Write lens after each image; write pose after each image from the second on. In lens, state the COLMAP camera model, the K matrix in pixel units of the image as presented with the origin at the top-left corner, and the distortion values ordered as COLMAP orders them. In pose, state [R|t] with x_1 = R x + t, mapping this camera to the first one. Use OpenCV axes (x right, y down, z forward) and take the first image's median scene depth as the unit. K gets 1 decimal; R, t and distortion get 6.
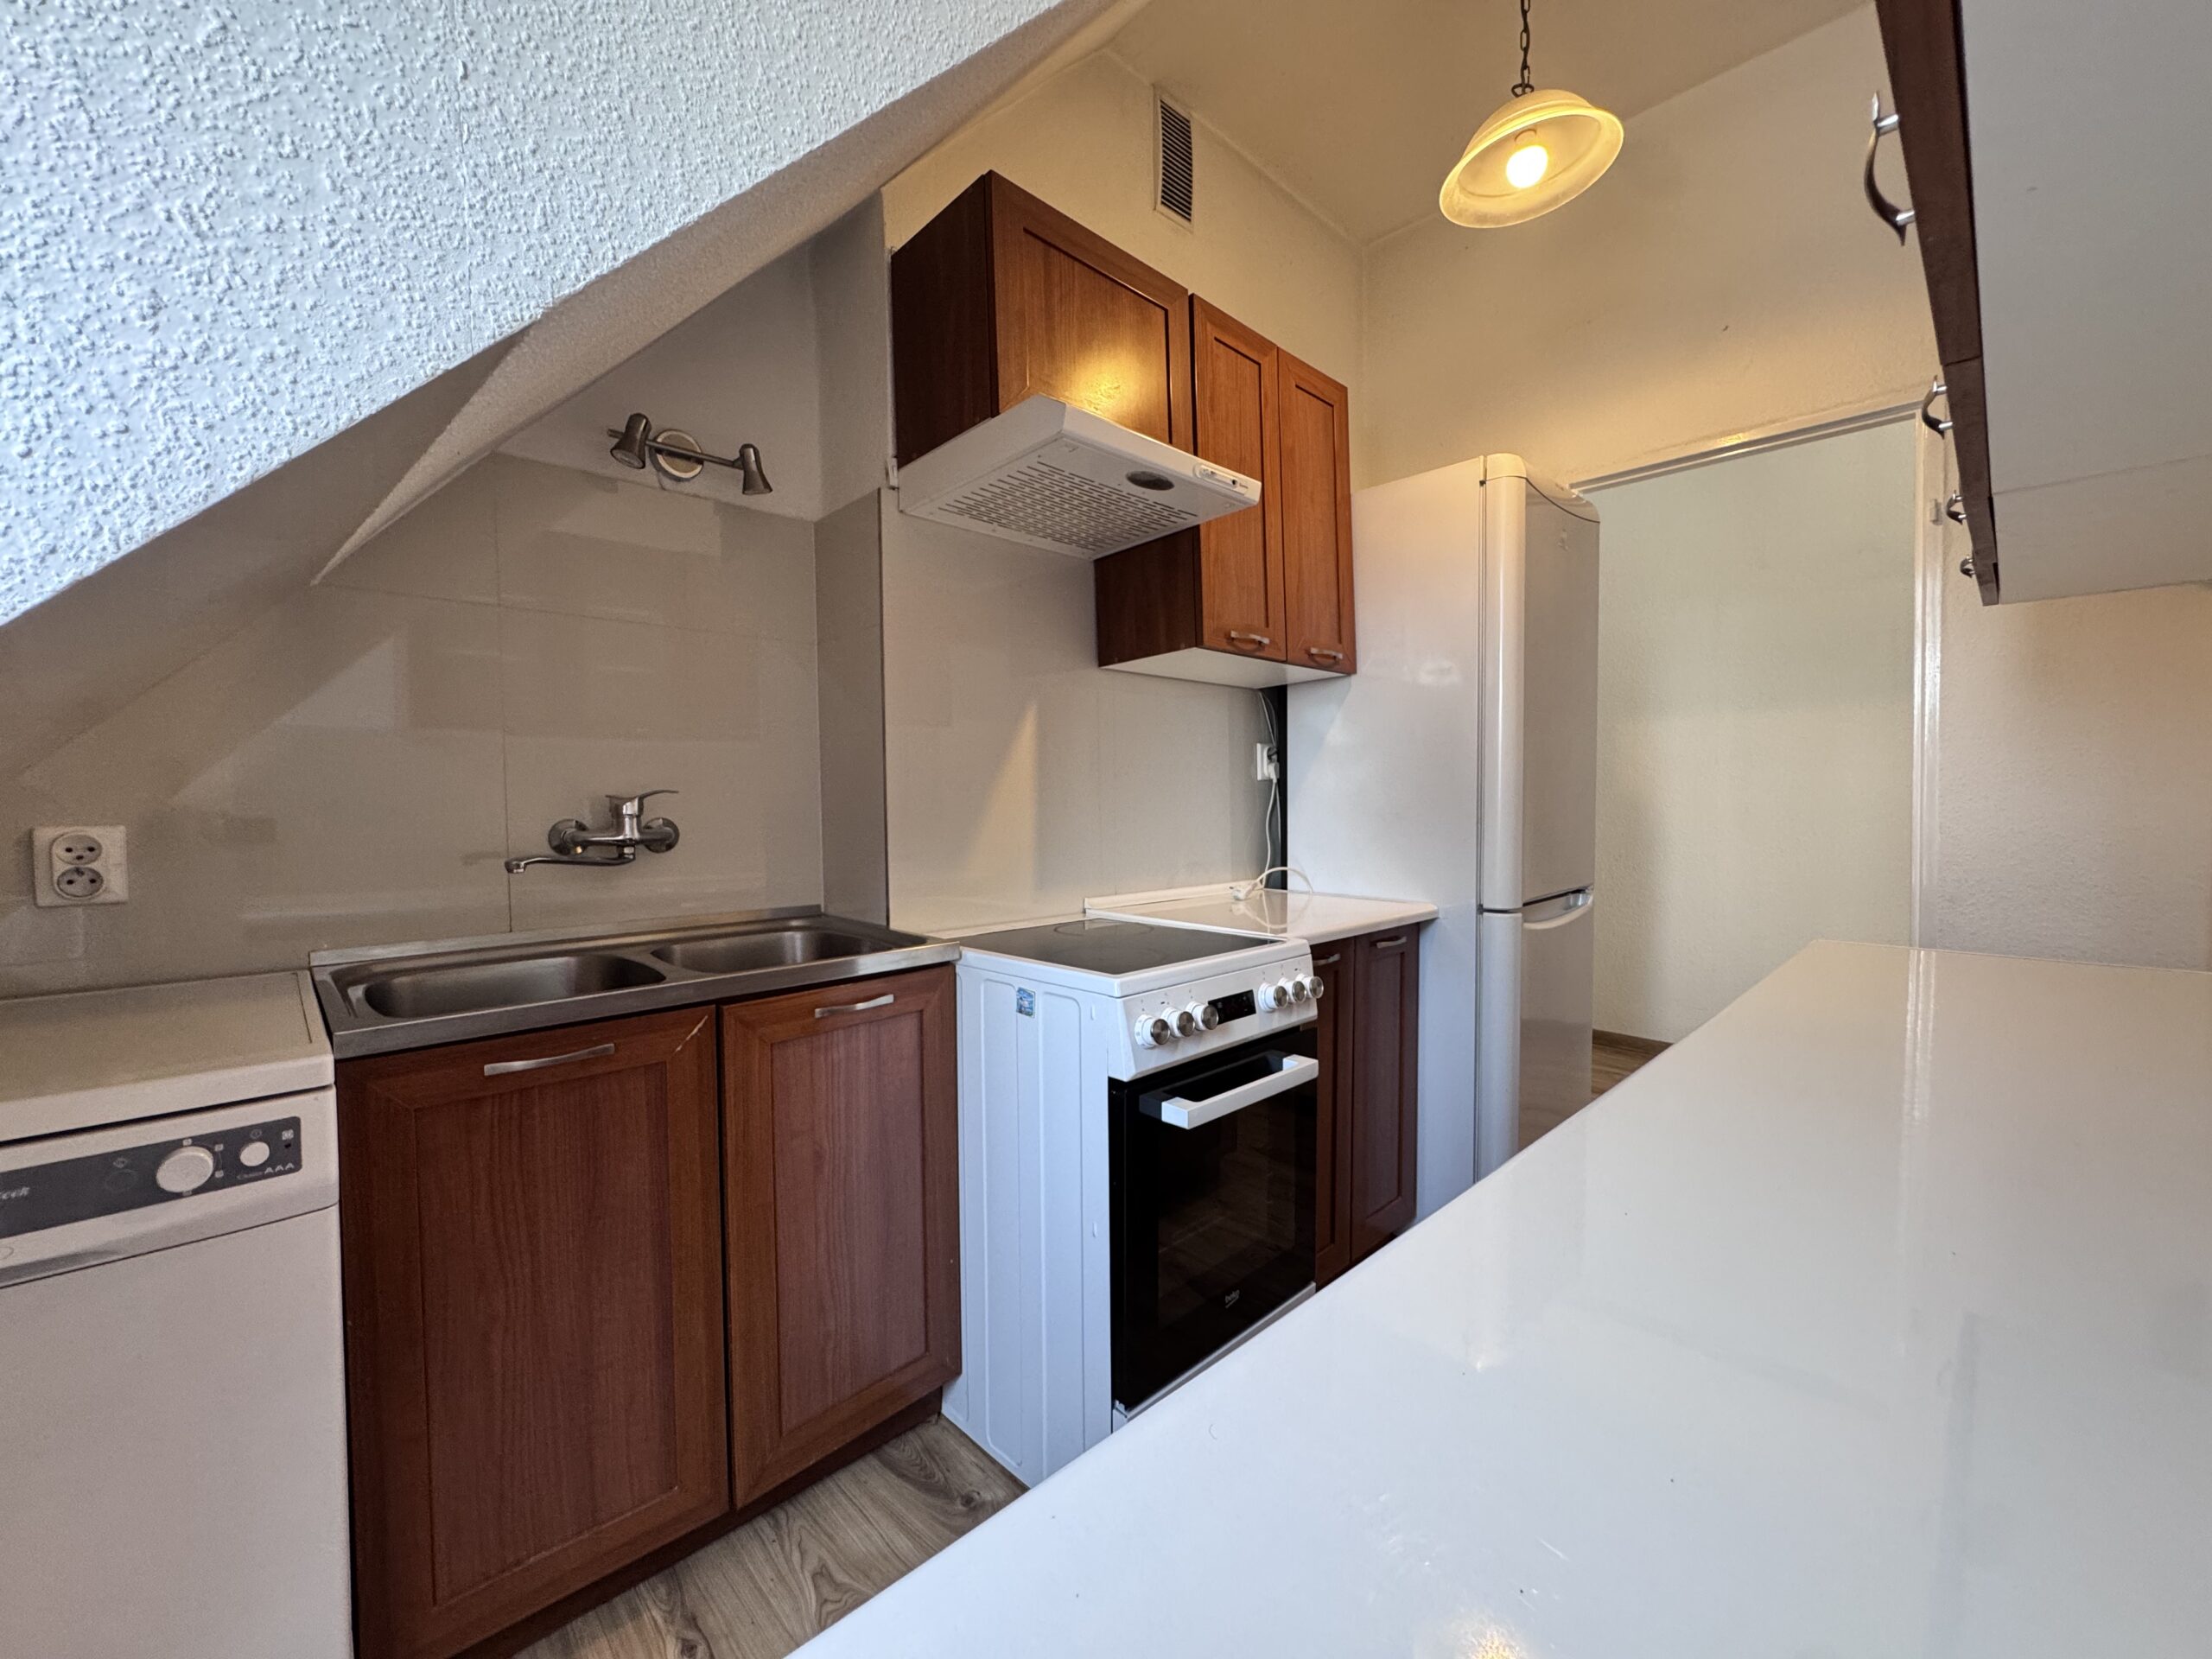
lens RADIAL K [[886.2, 0, 1102.3], [0, 886.2, 824.7], [0, 0, 1]] dist [-0.005723, 0.001087]
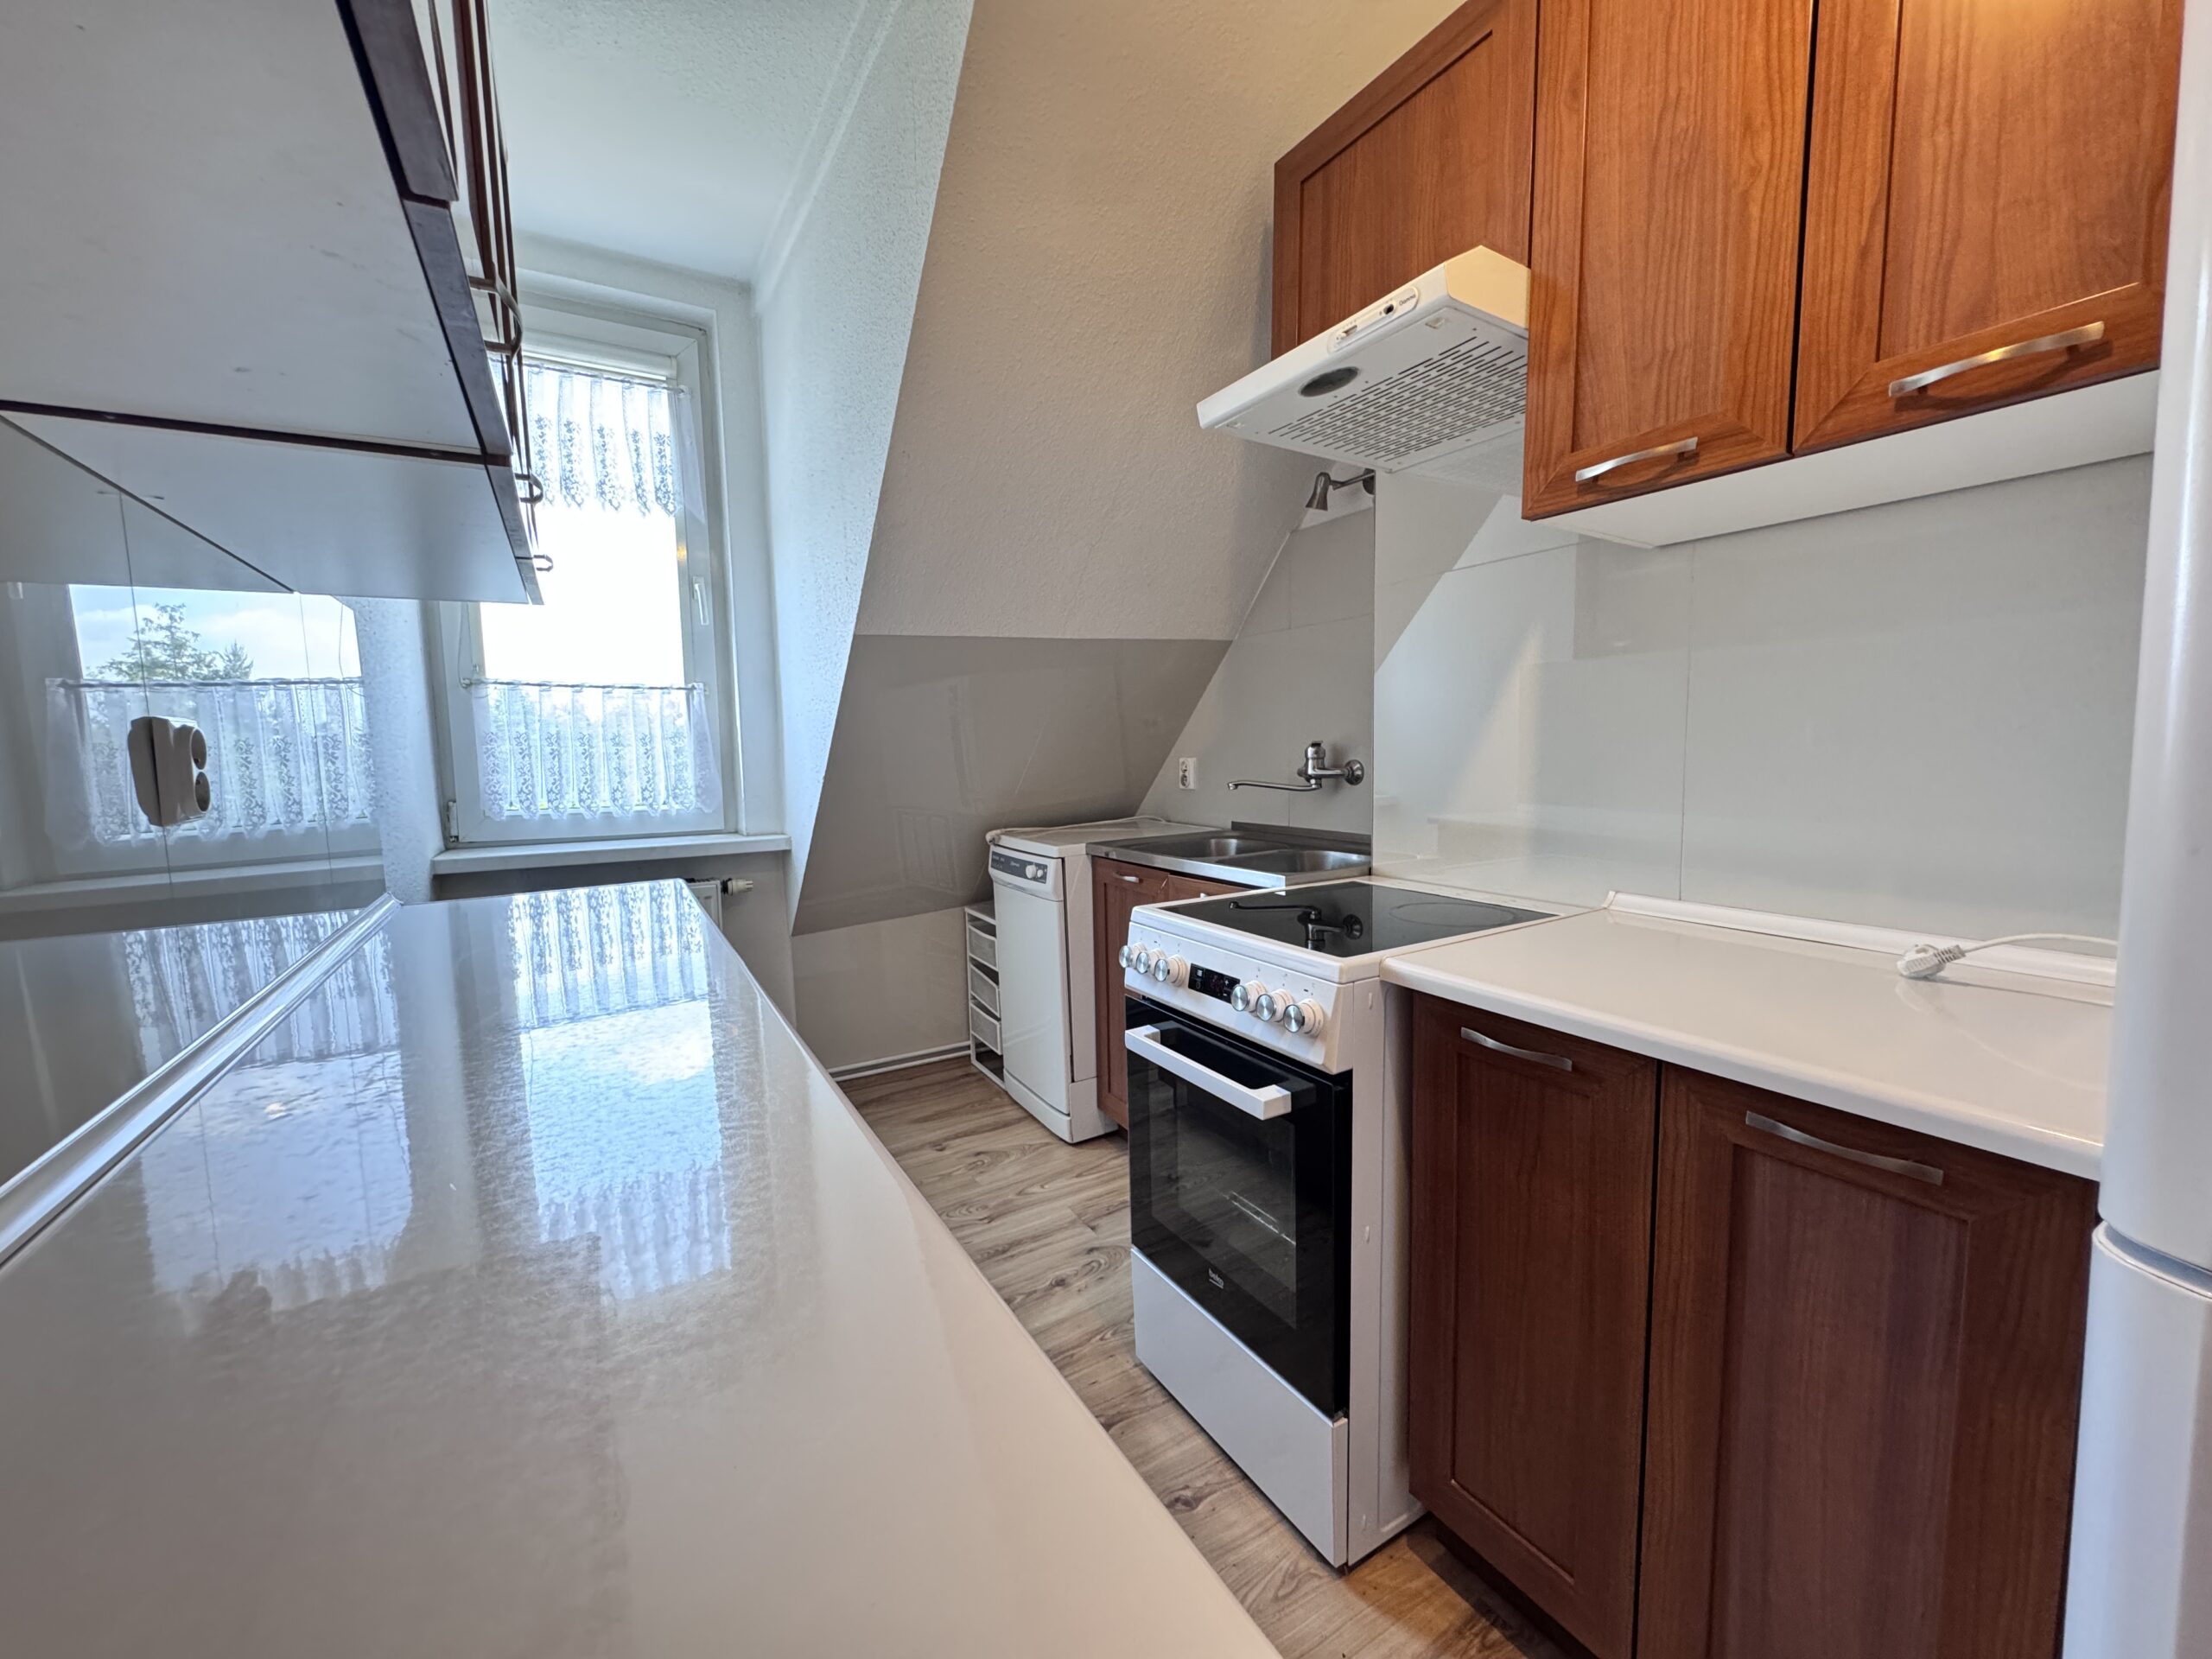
lens RADIAL K [[886.2, 0, 1113.8], [0, 886.2, 825.5], [0, 0, 1]] dist [-0.005723, 0.001087]
pose [[-0.239426, 0.106186, -0.965091, 1.065657], [0.002340, 0.994062, 0.108793, -0.065624], [0.970912, 0.023790, -0.238253, 1.114552]]
